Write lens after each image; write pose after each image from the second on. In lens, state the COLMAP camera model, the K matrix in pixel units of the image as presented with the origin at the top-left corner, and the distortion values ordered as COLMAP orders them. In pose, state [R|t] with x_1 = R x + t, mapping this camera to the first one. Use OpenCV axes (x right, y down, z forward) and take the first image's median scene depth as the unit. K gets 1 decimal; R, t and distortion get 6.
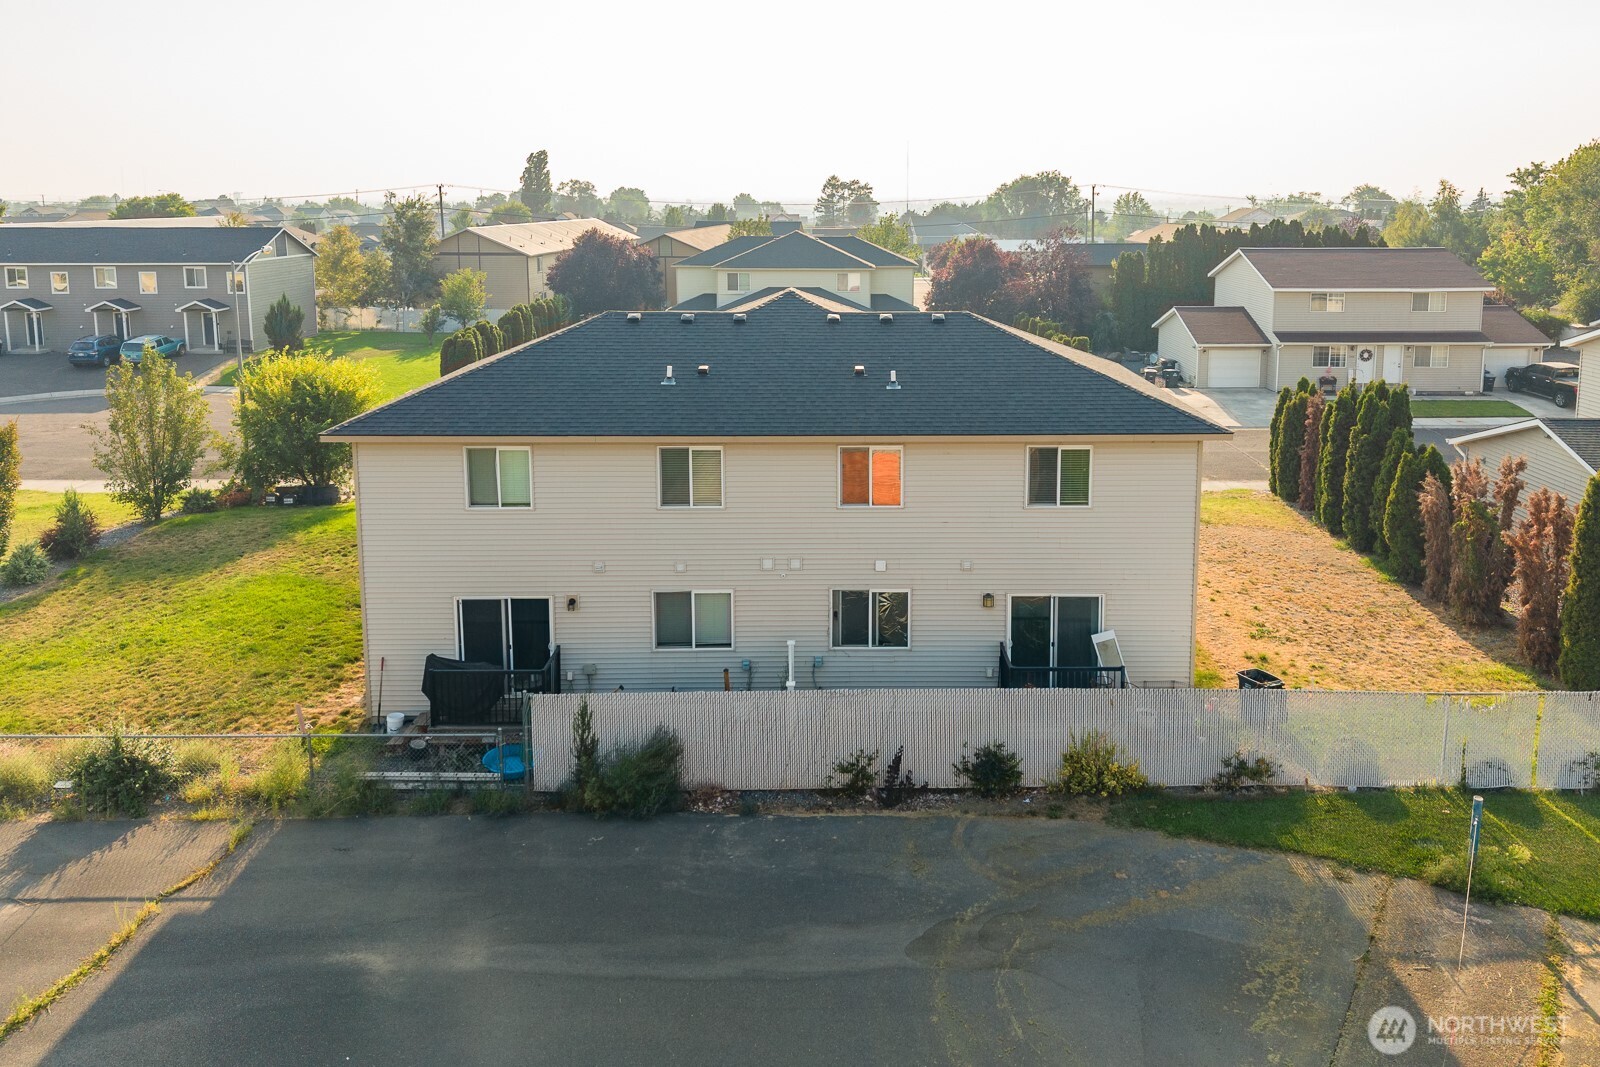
lens RADIAL K [[1176.4, 0, 809.9], [0, 1176.4, 381.2], [0, 0, 1]] dist [0.023406, -0.025564]
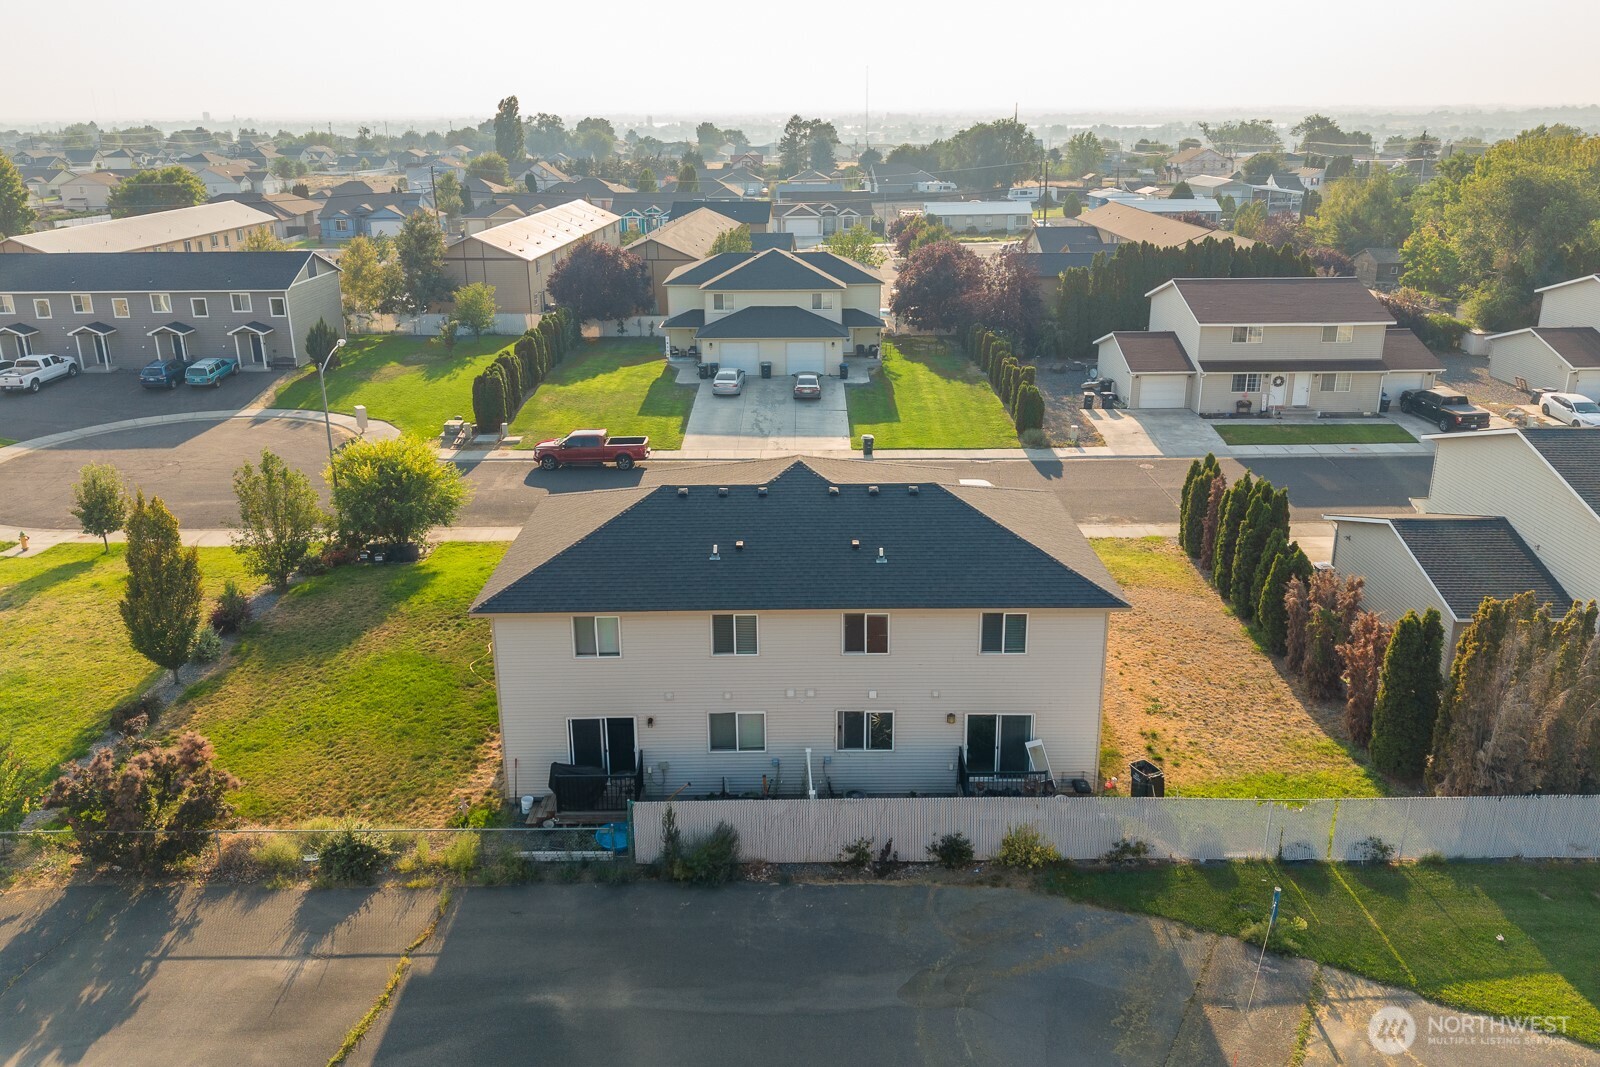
lens RADIAL K [[1116.6, 0, 761.2], [0, 1116.6, 464.2], [0, 0, 1]] dist [0.022682, -0.028542]
pose [[0.999921, -0.007369, -0.010210, -0.055709], [0.008755, 0.989669, 0.143102, -0.299031], [0.009050, -0.143180, 0.989655, -0.259367]]
